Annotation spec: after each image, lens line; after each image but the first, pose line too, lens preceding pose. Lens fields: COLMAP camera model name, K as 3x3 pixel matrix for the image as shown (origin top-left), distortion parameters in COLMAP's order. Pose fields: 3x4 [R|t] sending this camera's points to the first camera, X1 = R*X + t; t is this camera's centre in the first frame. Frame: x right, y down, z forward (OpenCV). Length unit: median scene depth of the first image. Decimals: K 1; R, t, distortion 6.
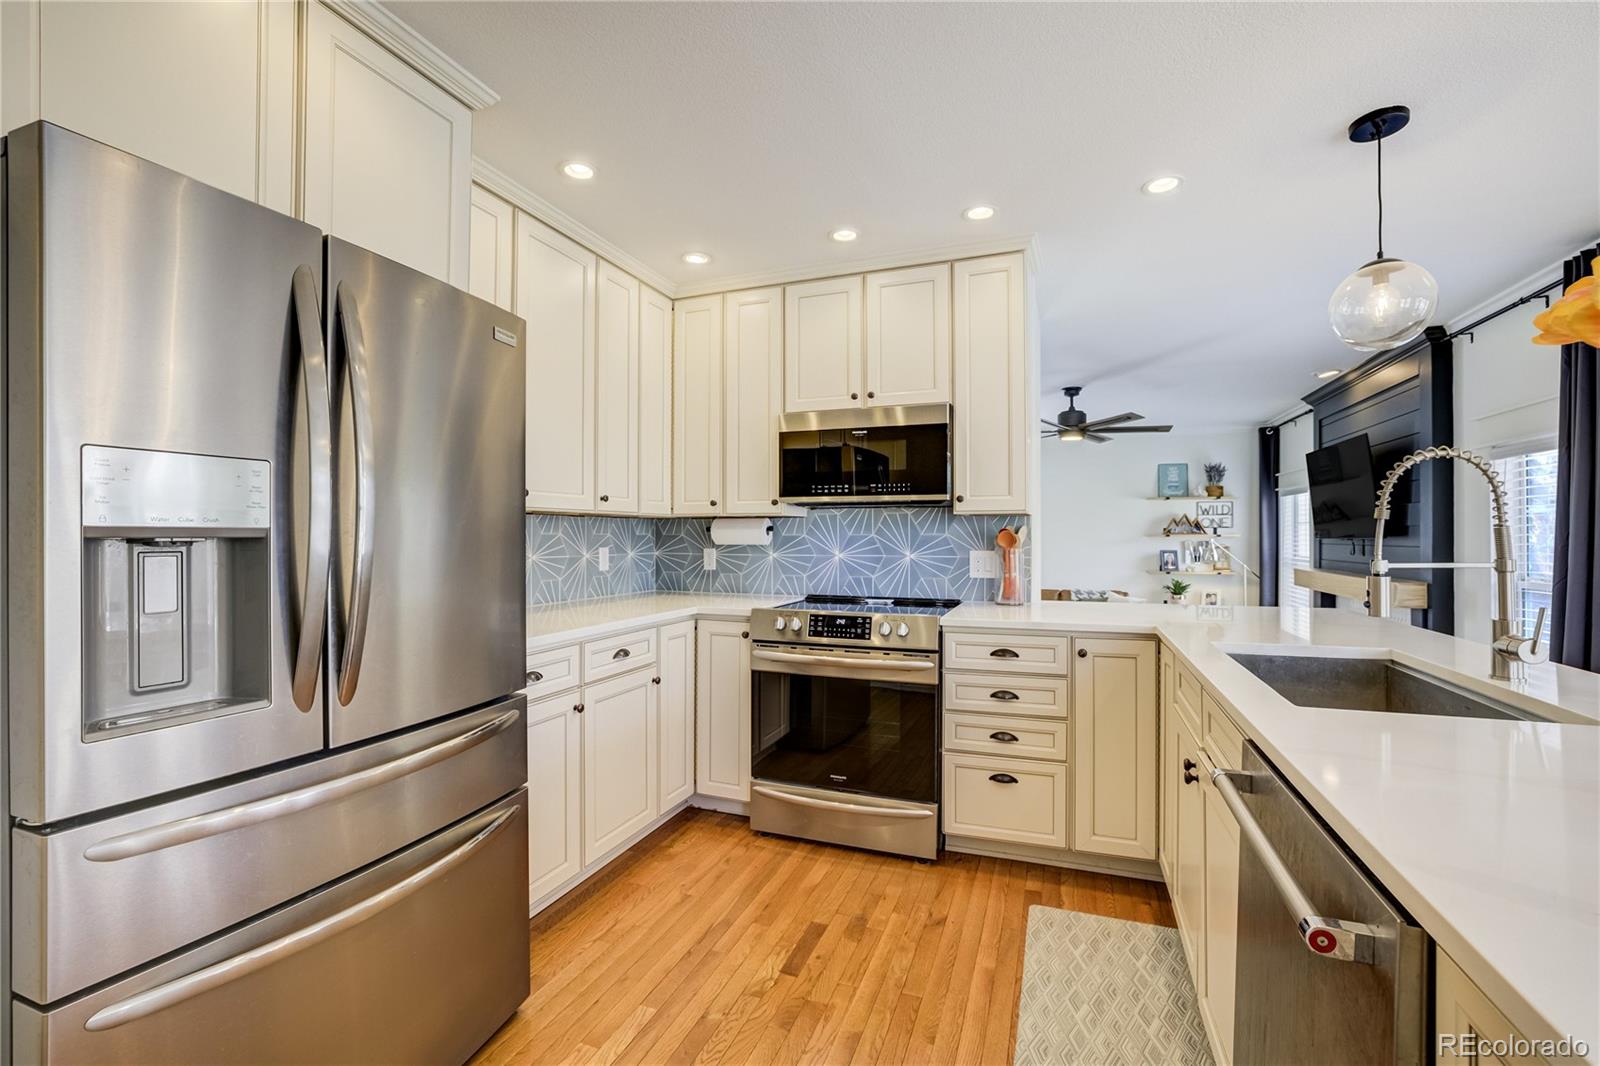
lens RADIAL K [[690.0, 0, 799.3], [0, 690.0, 535.3], [0, 0, 1]] dist [-0.031900, 0.009655]
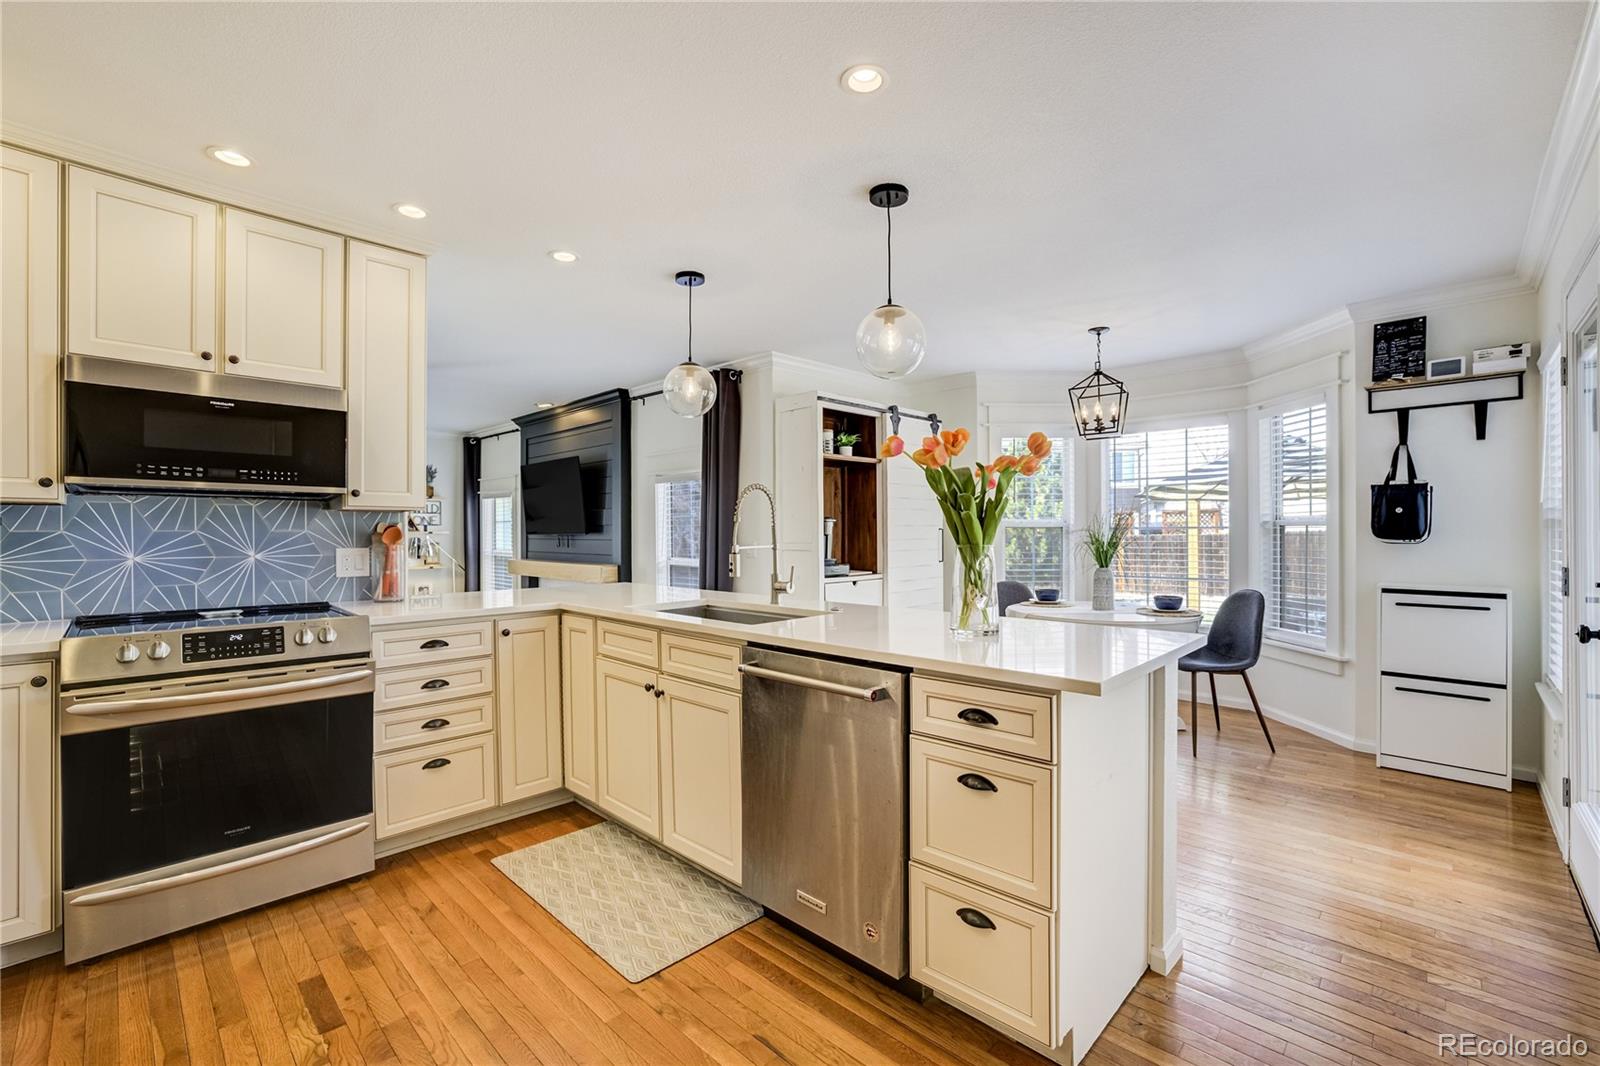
lens RADIAL K [[690.0, 0, 814.7], [0, 690.0, 534.1], [0, 0, 1]] dist [-0.031900, 0.009655]
pose [[0.382432, -0.003732, 0.923976, -0.361519], [0.001987, 0.999993, 0.003216, 0.001788], [-0.923981, 0.000606, 0.382437, 0.056837]]
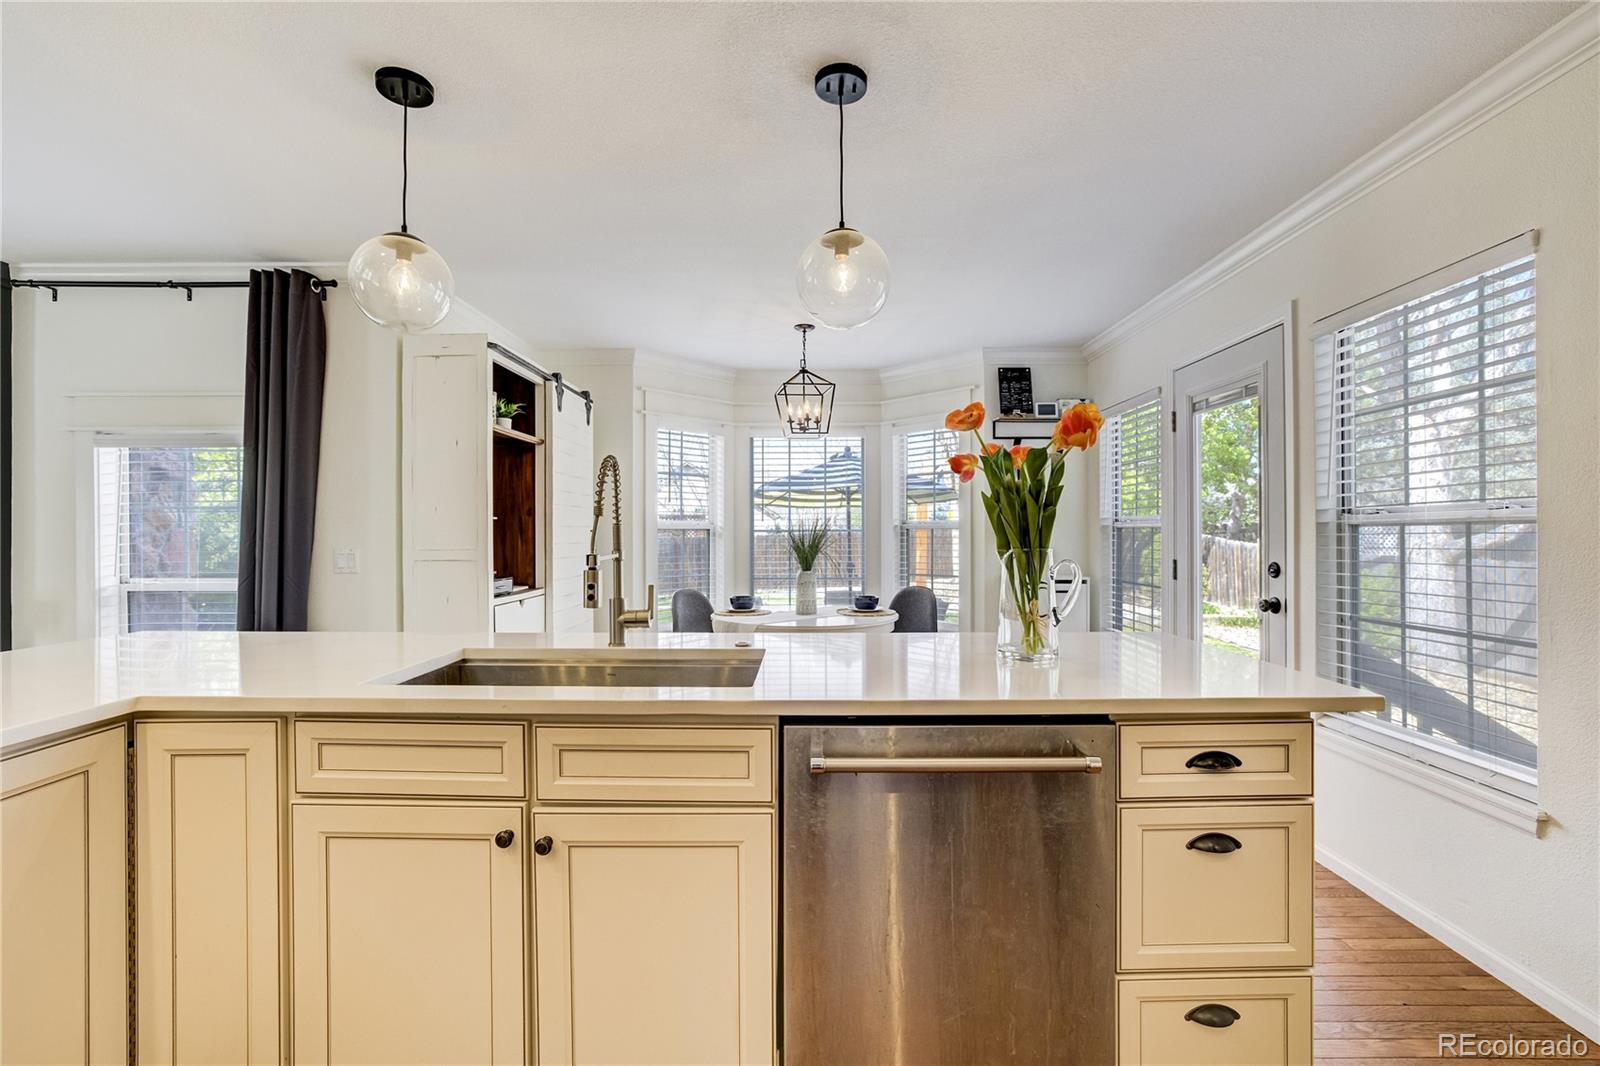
lens RADIAL K [[690.0, 0, 800.0], [0, 690.0, 525.6], [0, 0, 1]] dist [-0.031900, 0.009655]
pose [[-0.359279, 0.012575, 0.933146, -0.129564], [0.000643, 0.999912, -0.013227, 0.003442], [-0.933230, -0.004152, -0.359255, 0.534060]]
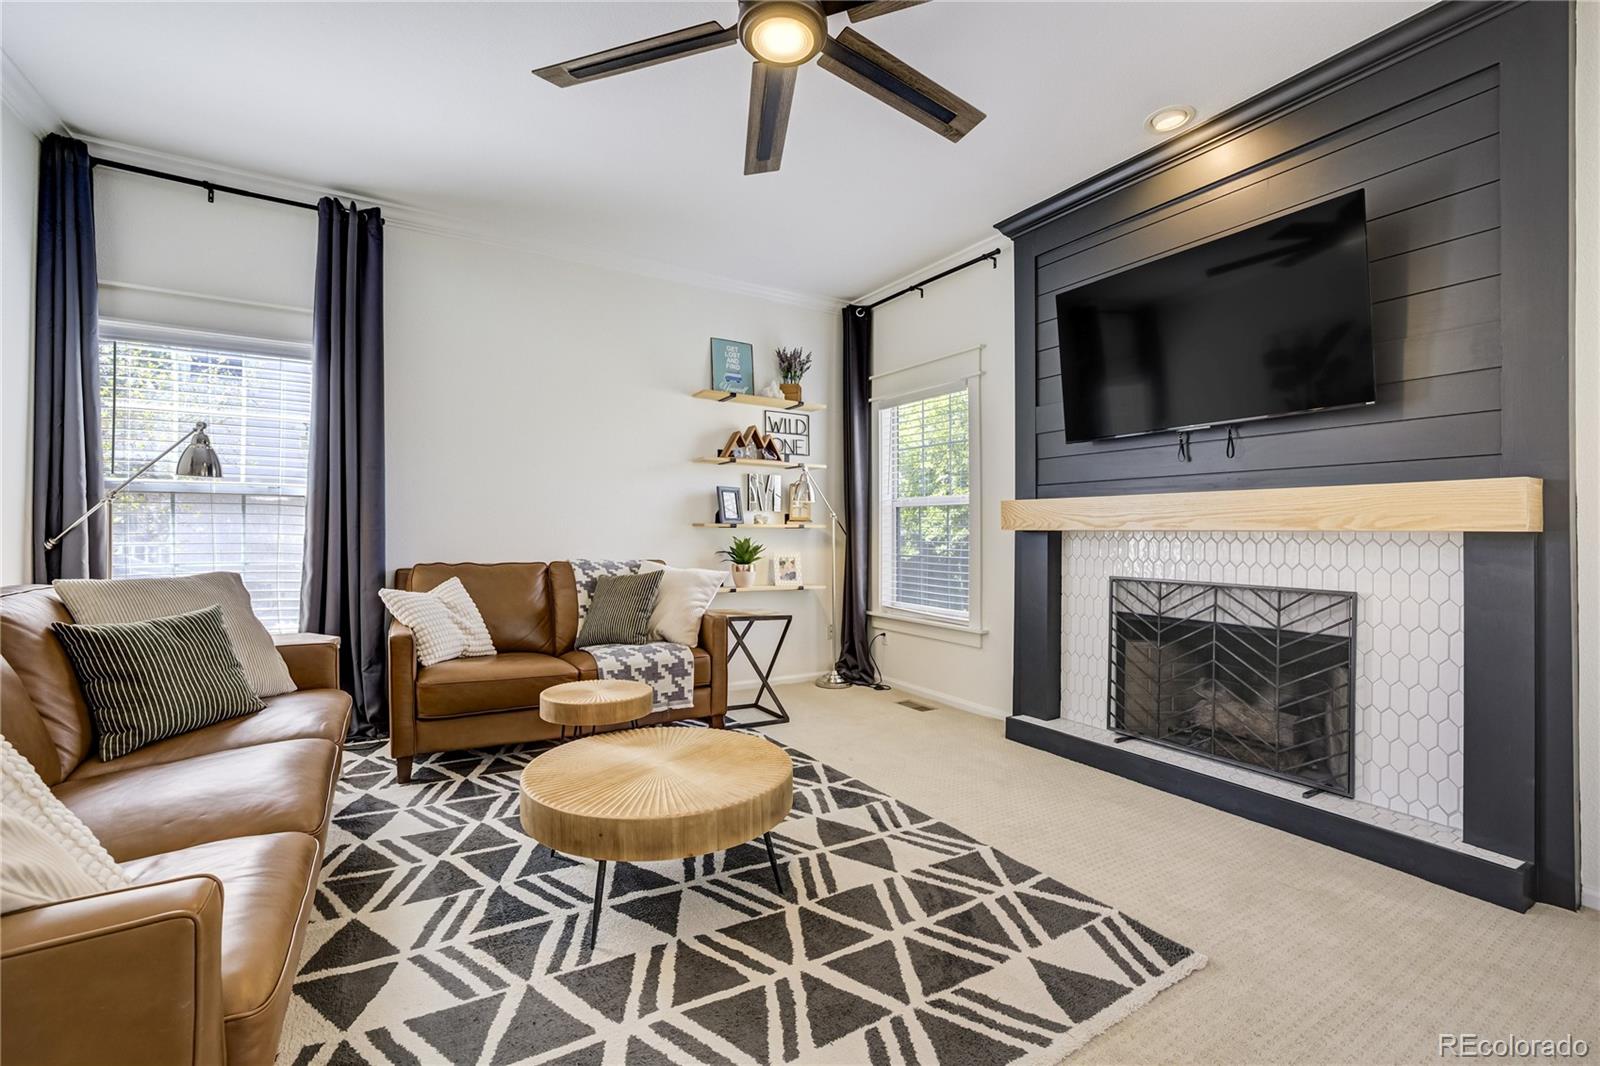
lens RADIAL K [[690.0, 0, 802.6], [0, 690.0, 536.5], [0, 0, 1]] dist [-0.031900, 0.009655]
pose [[0.583426, 0.006255, 0.812143, 0.259699], [-0.001109, 0.999976, -0.006905, 0.164454], [-0.812166, 0.003128, 0.583418, 1.501524]]
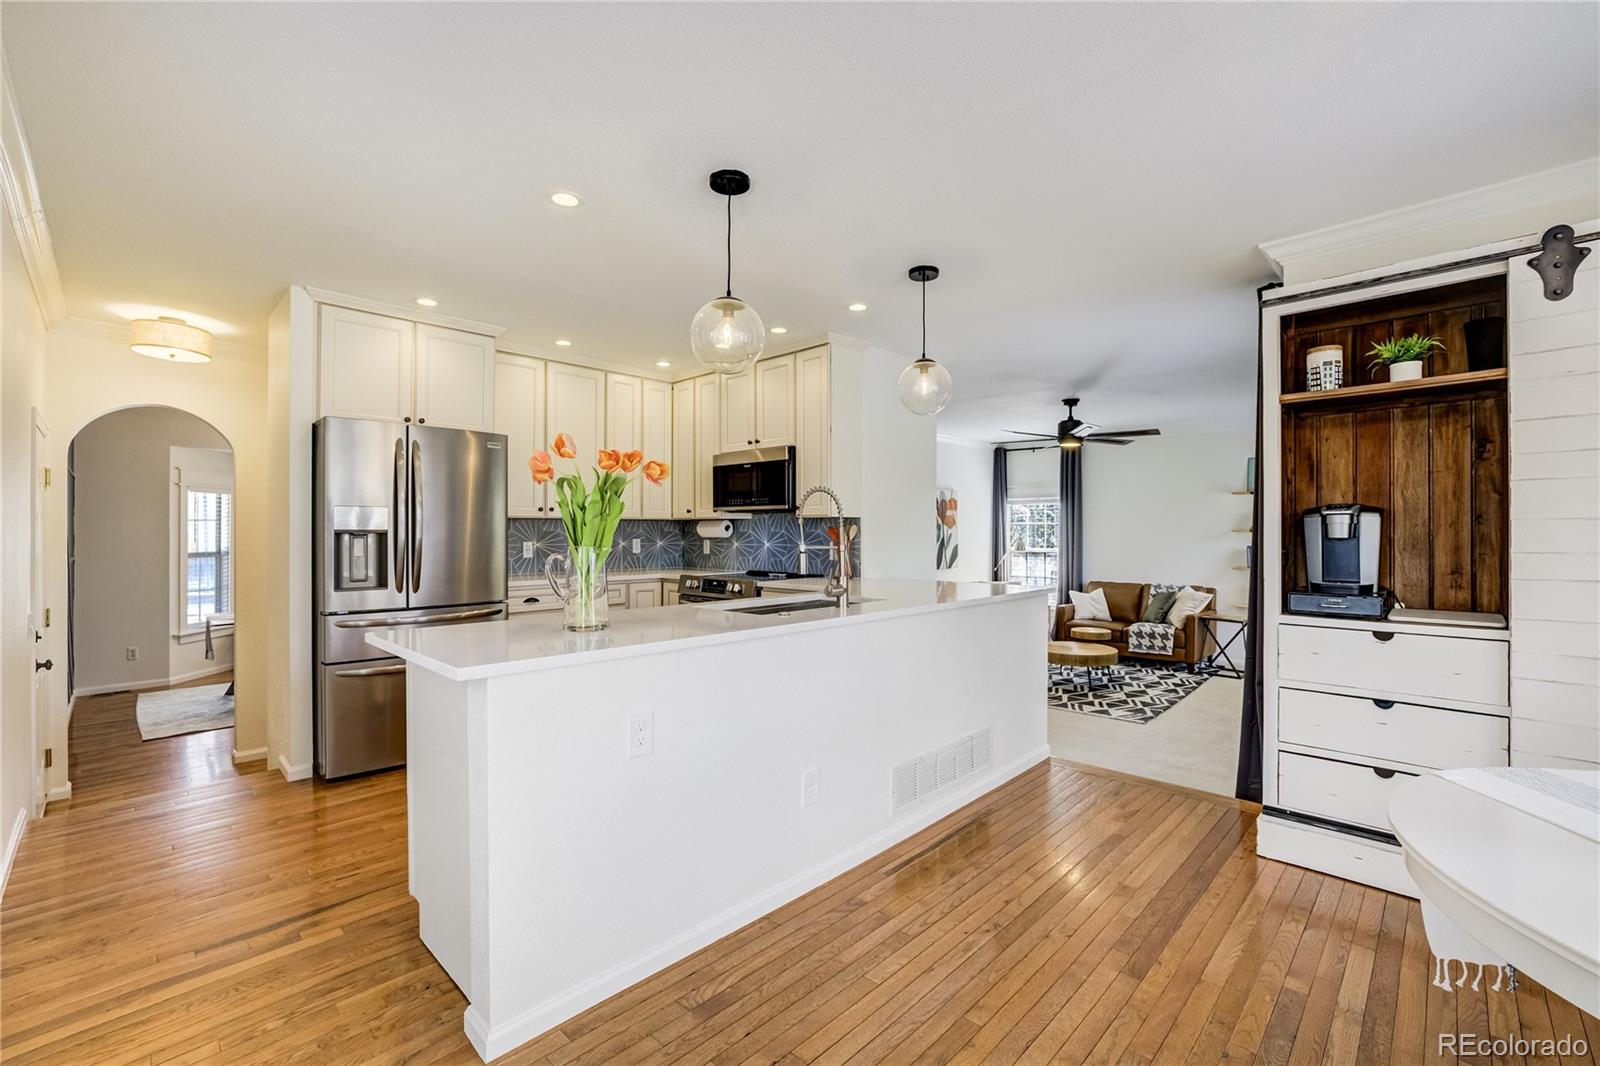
lens RADIAL K [[690.0, 0, 785.0], [0, 690.0, 540.3], [0, 0, 1]] dist [-0.031900, 0.009655]
pose [[0.913409, 0.005519, -0.407006, 0.772211], [0.000421, 0.999895, 0.014504, -0.002406], [0.407044, -0.013420, 0.913310, -0.389220]]
